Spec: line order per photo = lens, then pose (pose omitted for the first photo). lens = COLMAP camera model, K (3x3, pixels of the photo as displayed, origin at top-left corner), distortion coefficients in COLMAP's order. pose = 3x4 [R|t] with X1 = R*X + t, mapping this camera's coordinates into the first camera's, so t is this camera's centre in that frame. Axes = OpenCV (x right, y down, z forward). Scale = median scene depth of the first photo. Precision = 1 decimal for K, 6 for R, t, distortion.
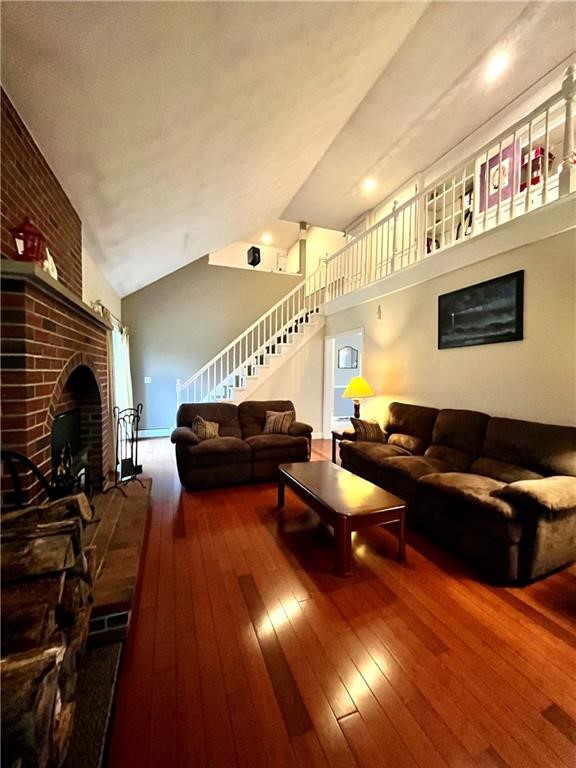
lens RADIAL K [[309.5, 0, 288.0], [0, 309.5, 384.0], [0, 0, 1]] dist [-0.002466, -0.000002]
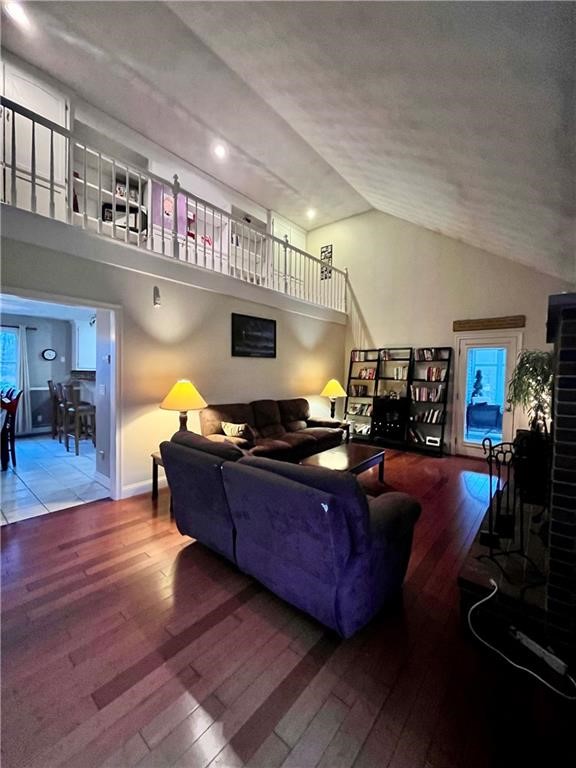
lens RADIAL K [[309.5, 0, 288.0], [0, 309.5, 384.0], [0, 0, 1]] dist [-0.002466, -0.000002]
pose [[-0.481191, -0.049516, 0.875216, -0.713839], [0.006220, 0.998185, 0.059892, -0.075509], [-0.876594, 0.034264, -0.480010, 1.422551]]
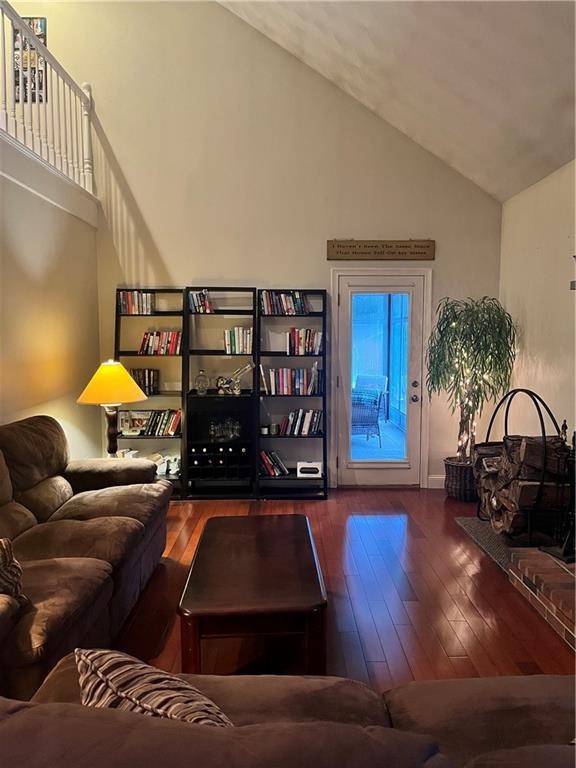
lens RADIAL K [[579.4, 0, 295.2], [0, 579.4, 385.1], [0, 0, 1]] dist [0.061676, -0.086737]
pose [[-0.937397, -0.038696, 0.346107, -0.209486], [0.002297, 0.993100, 0.117252, -0.091663], [-0.348256, 0.110707, -0.930839, 1.456527]]
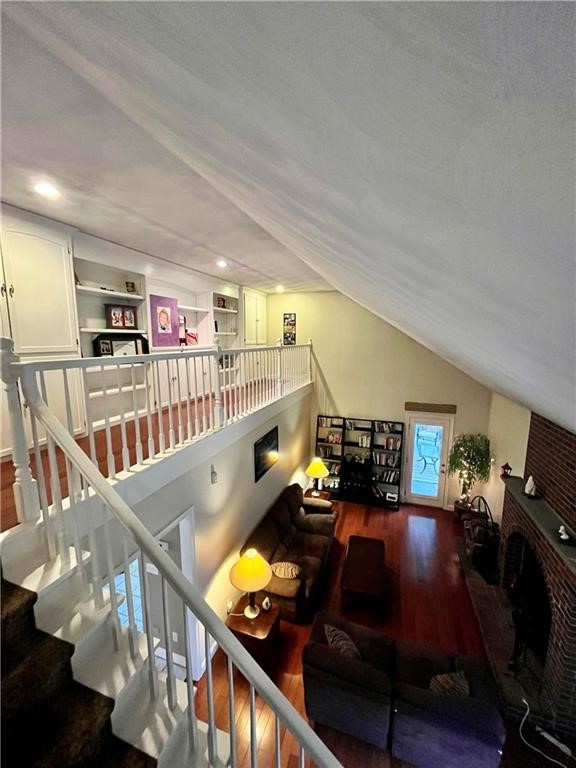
lens RADIAL K [[309.5, 0, 288.0], [0, 309.5, 384.0], [0, 0, 1]] dist [-0.002466, -0.000002]
pose [[-0.762599, -0.107910, 0.637807, -0.402683], [0.012612, 0.983320, 0.181447, -0.767867], [-0.646748, 0.146416, -0.748518, 1.853603]]
